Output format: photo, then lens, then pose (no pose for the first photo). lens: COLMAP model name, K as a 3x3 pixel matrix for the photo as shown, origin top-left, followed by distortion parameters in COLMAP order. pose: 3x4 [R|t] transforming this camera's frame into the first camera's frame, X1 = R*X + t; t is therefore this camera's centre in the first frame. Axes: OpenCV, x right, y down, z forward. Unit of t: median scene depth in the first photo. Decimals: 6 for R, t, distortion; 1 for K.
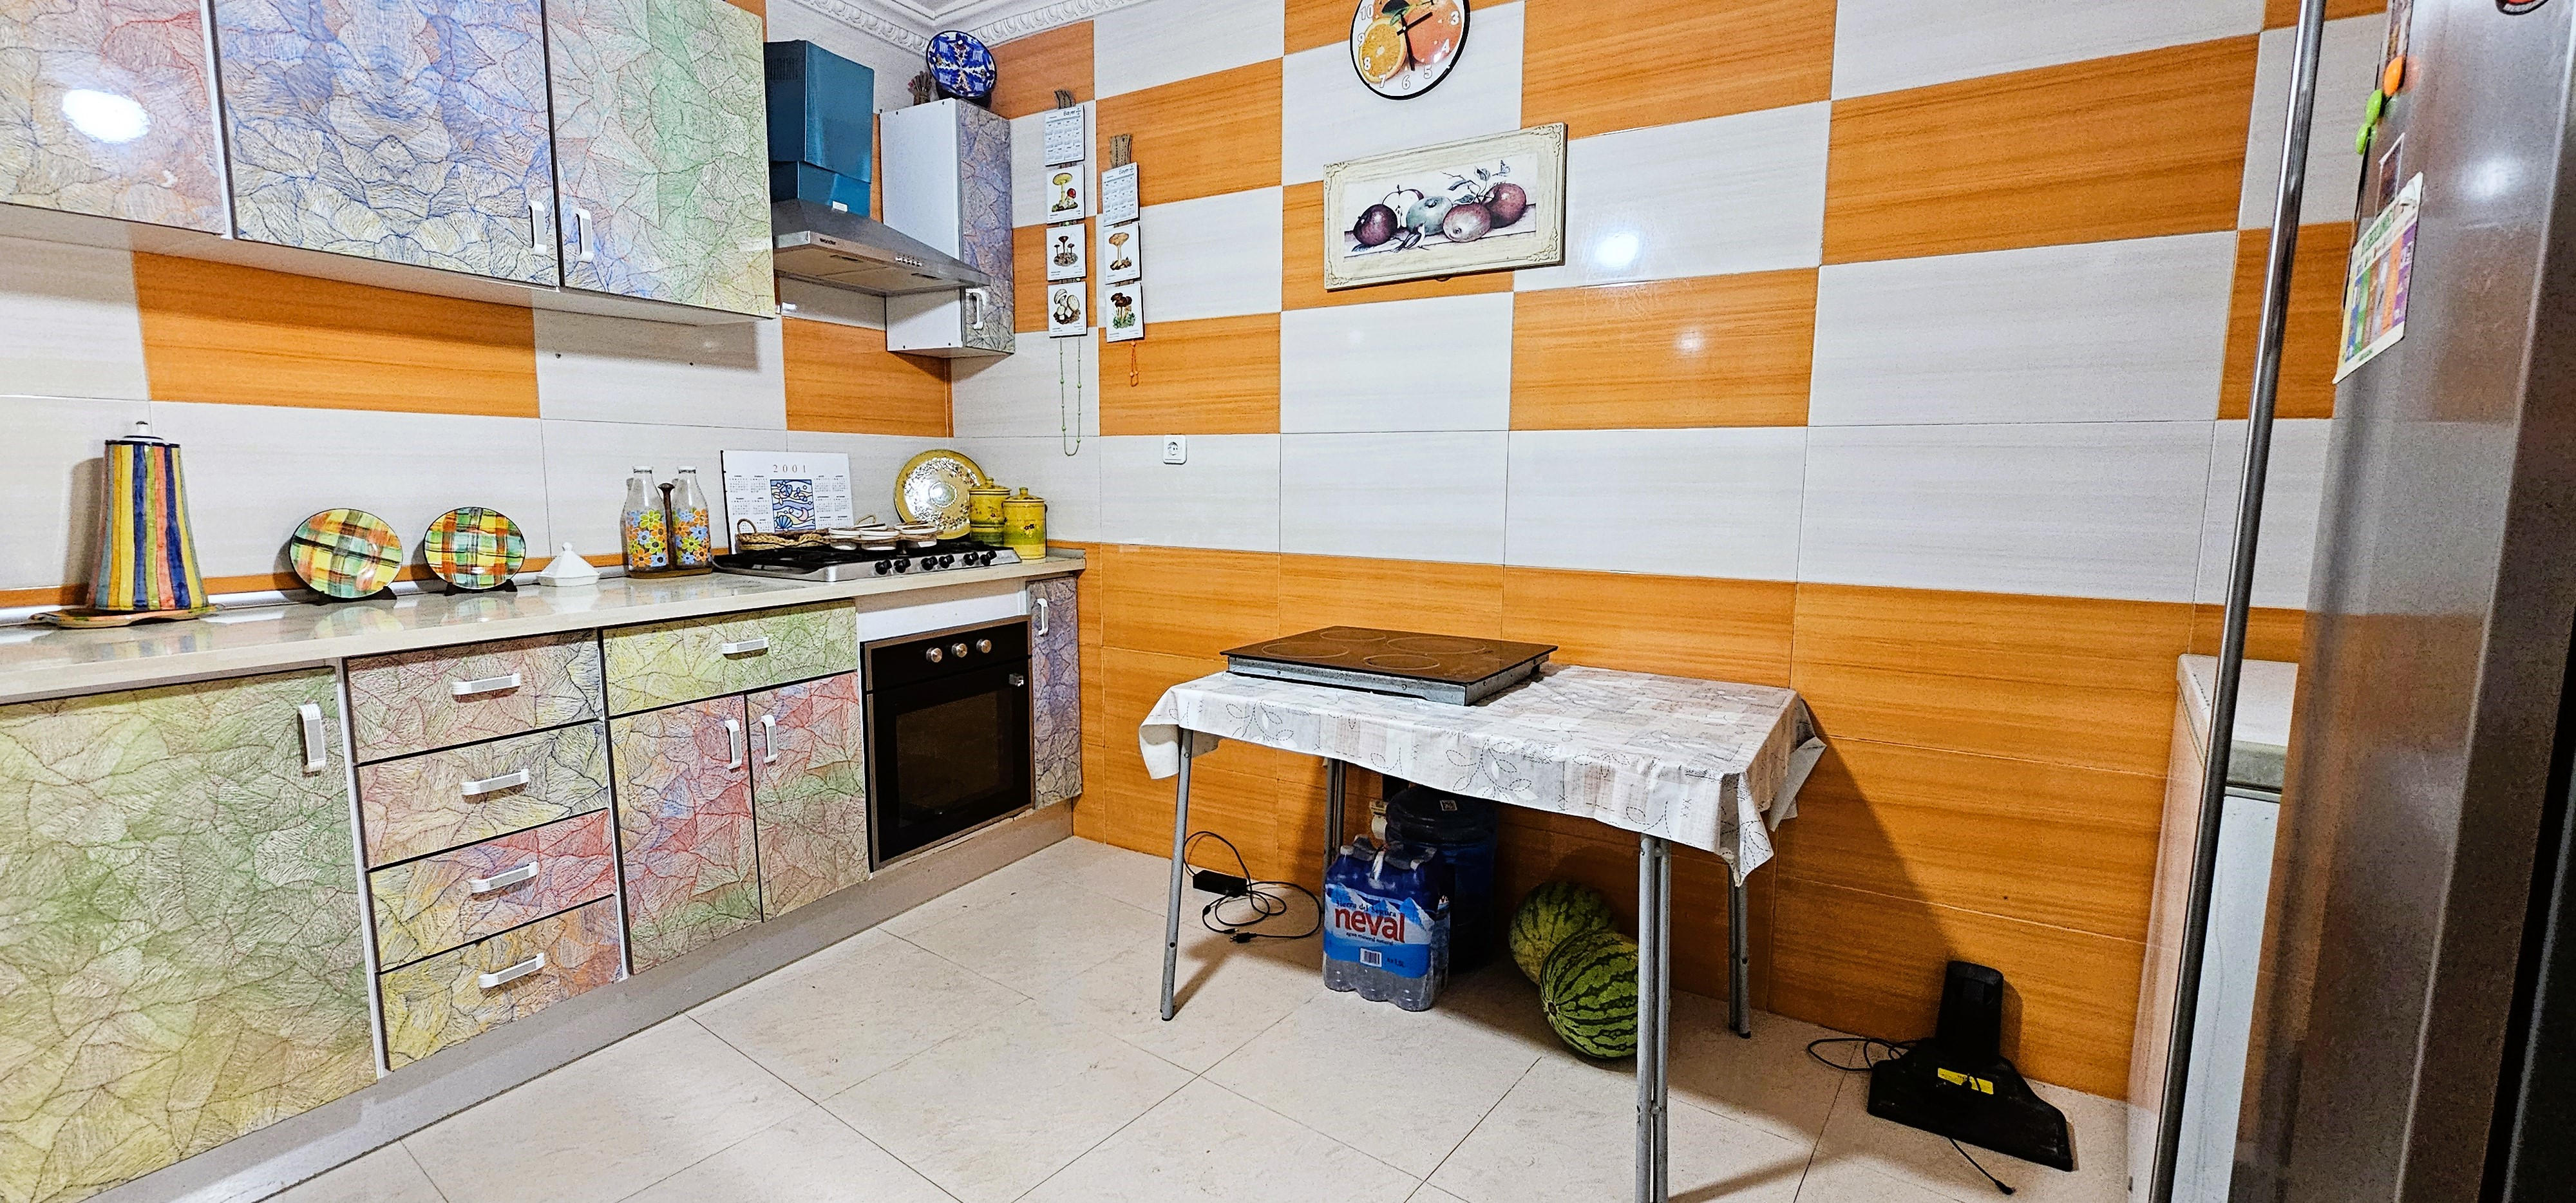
lens RADIAL K [[1060.9, 0, 1284.8], [0, 1060.9, 609.2], [0, 0, 1]] dist [-0.001440, -0.000200]
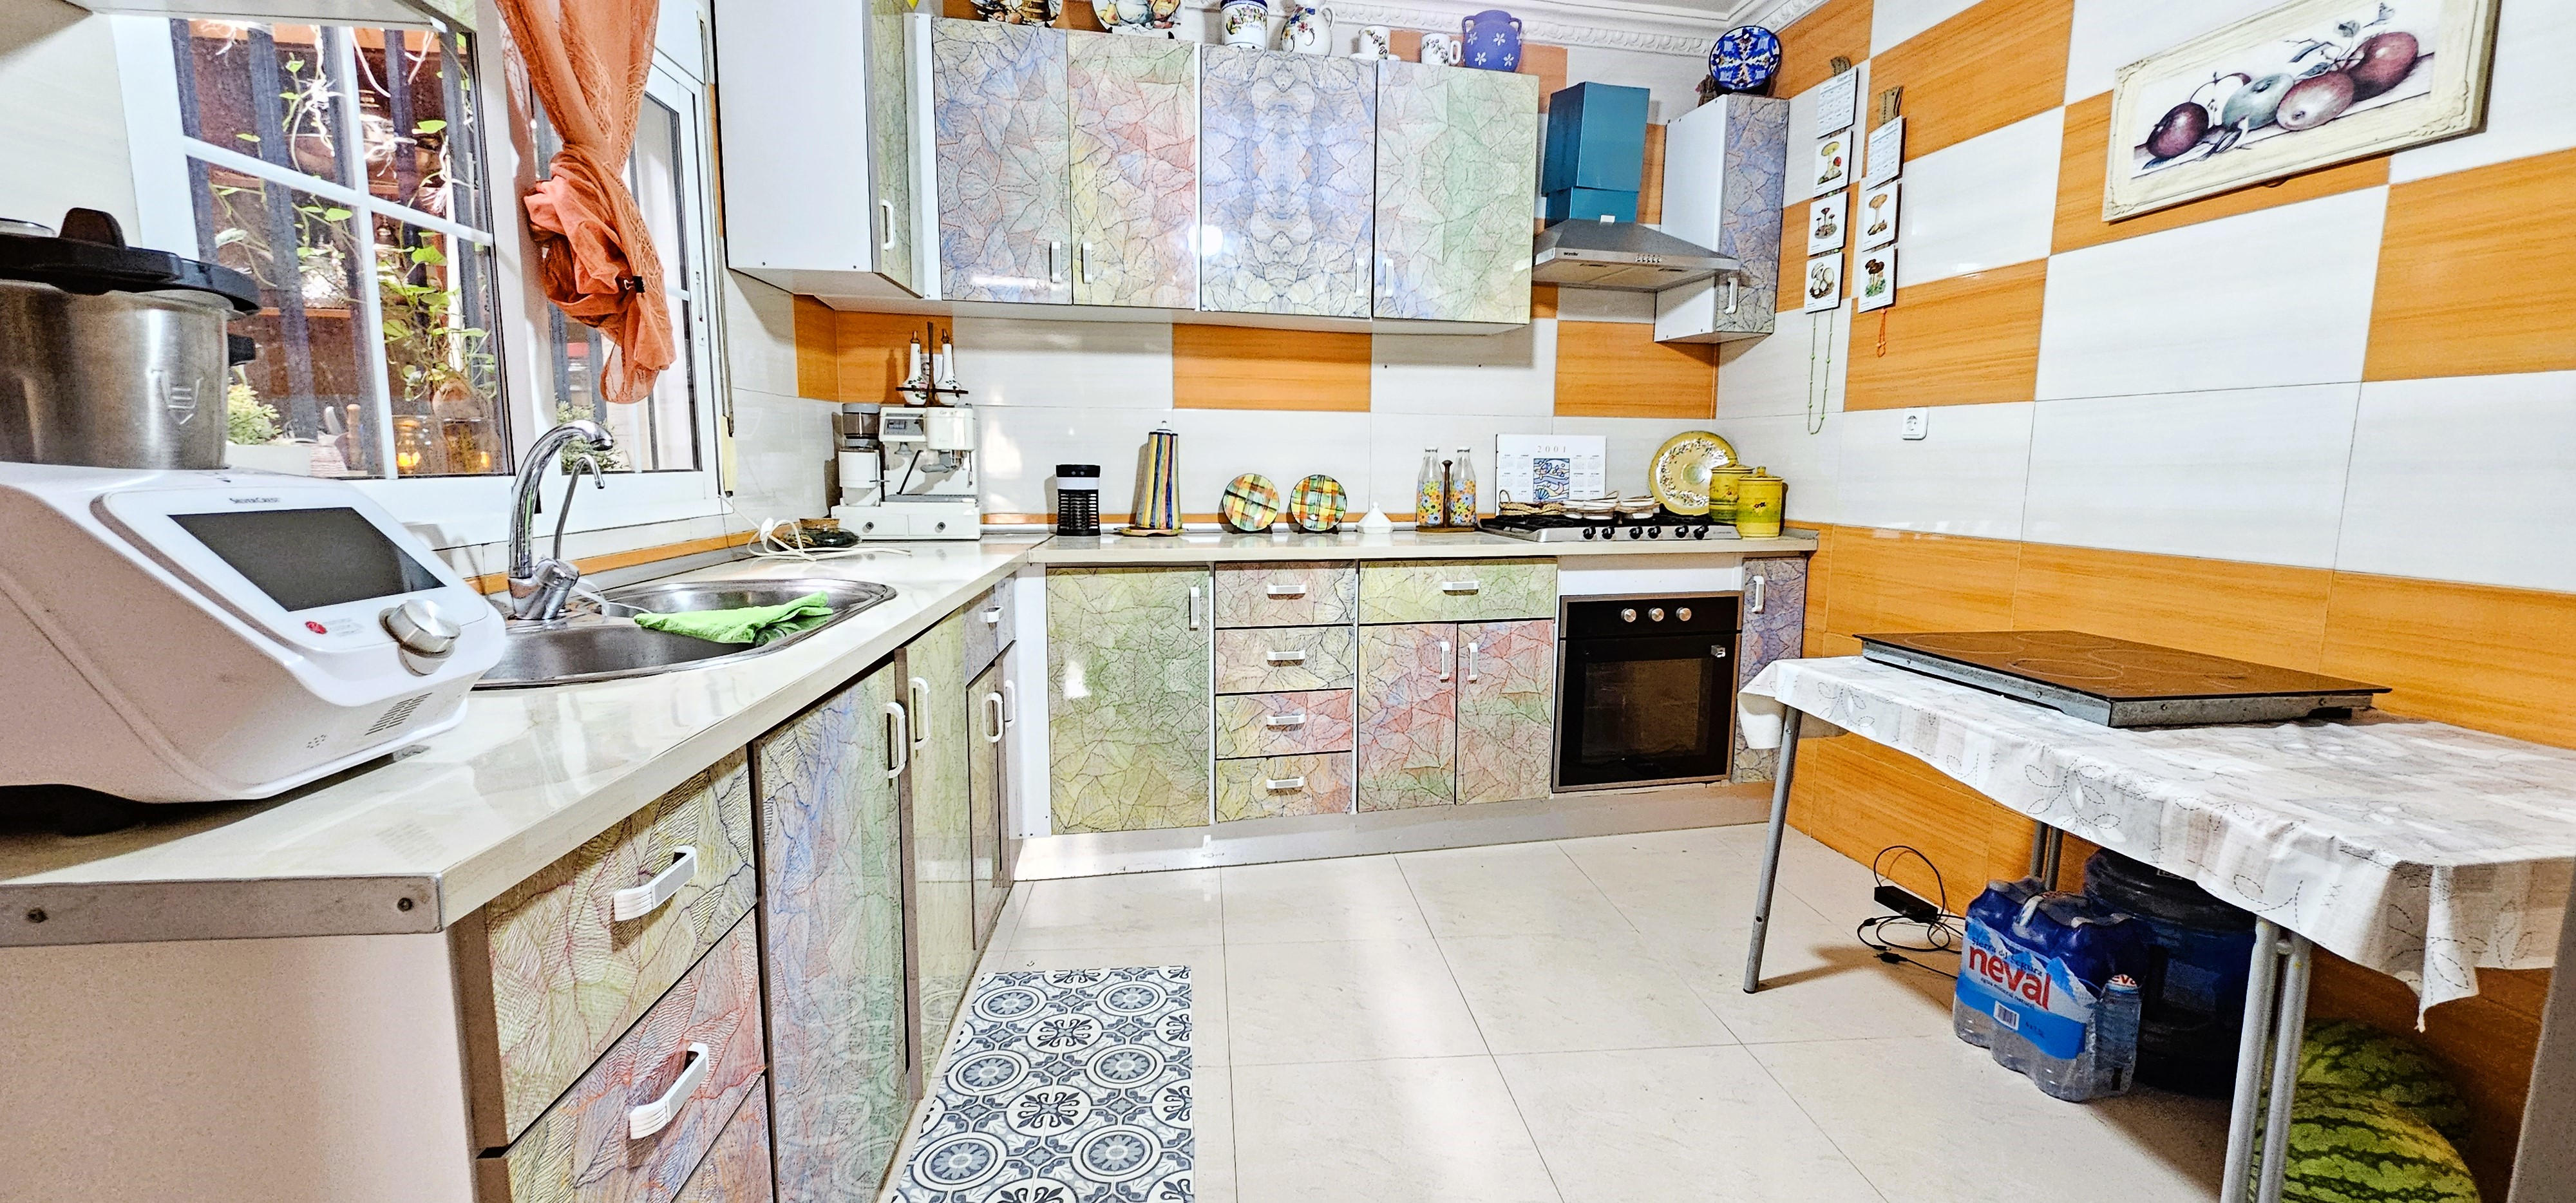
lens RADIAL K [[1060.9, 0, 1284.8], [0, 1060.9, 609.2], [0, 0, 1]] dist [-0.001440, -0.000200]
pose [[0.662829, 0.101622, -0.741843, 0.281525], [-0.096862, 0.994060, 0.049626, 0.018636], [0.742479, 0.038963, 0.668735, -0.008118]]
